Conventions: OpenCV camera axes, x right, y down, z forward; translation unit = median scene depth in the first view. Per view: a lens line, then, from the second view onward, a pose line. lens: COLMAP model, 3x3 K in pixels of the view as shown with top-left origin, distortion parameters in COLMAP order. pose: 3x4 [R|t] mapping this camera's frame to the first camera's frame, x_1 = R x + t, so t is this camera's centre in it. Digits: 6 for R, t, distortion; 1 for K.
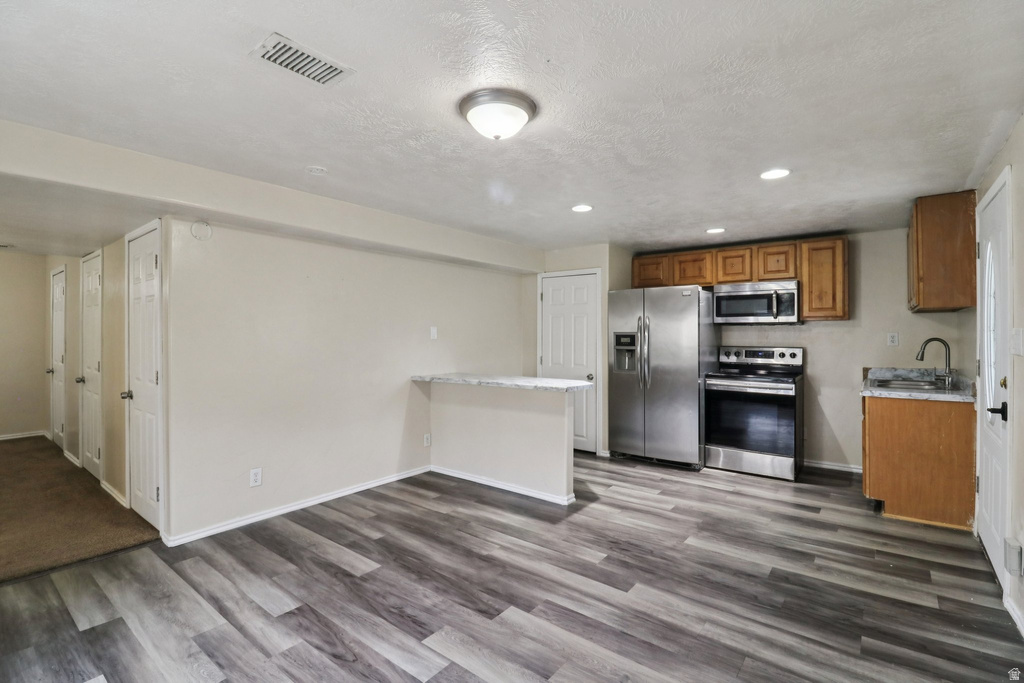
lens RADIAL K [[480.3, 0, 507.9], [0, 480.3, 331.0], [0, 0, 1]] dist [-0.003243, -0.010882]
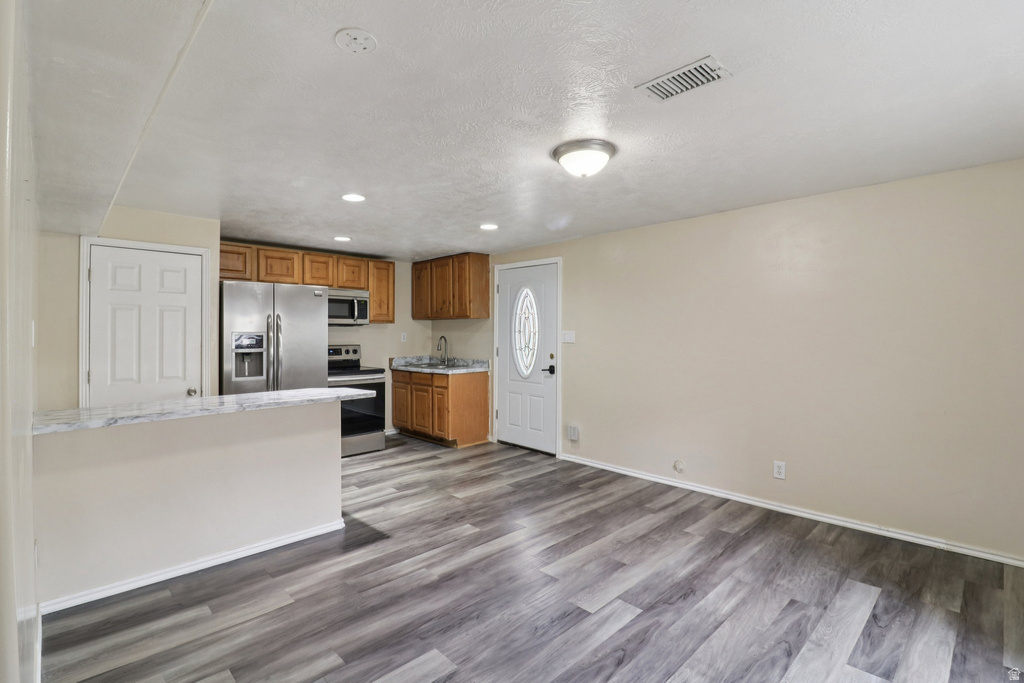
lens RADIAL K [[480.3, 0, 512.2], [0, 480.3, 333.0], [0, 0, 1]] dist [-0.003243, -0.010882]
pose [[0.116834, 0.000008, 0.993151, -0.766249], [-0.004660, 0.999989, 0.000540, 0.002041], [-0.993141, -0.004691, 0.116833, 0.623568]]
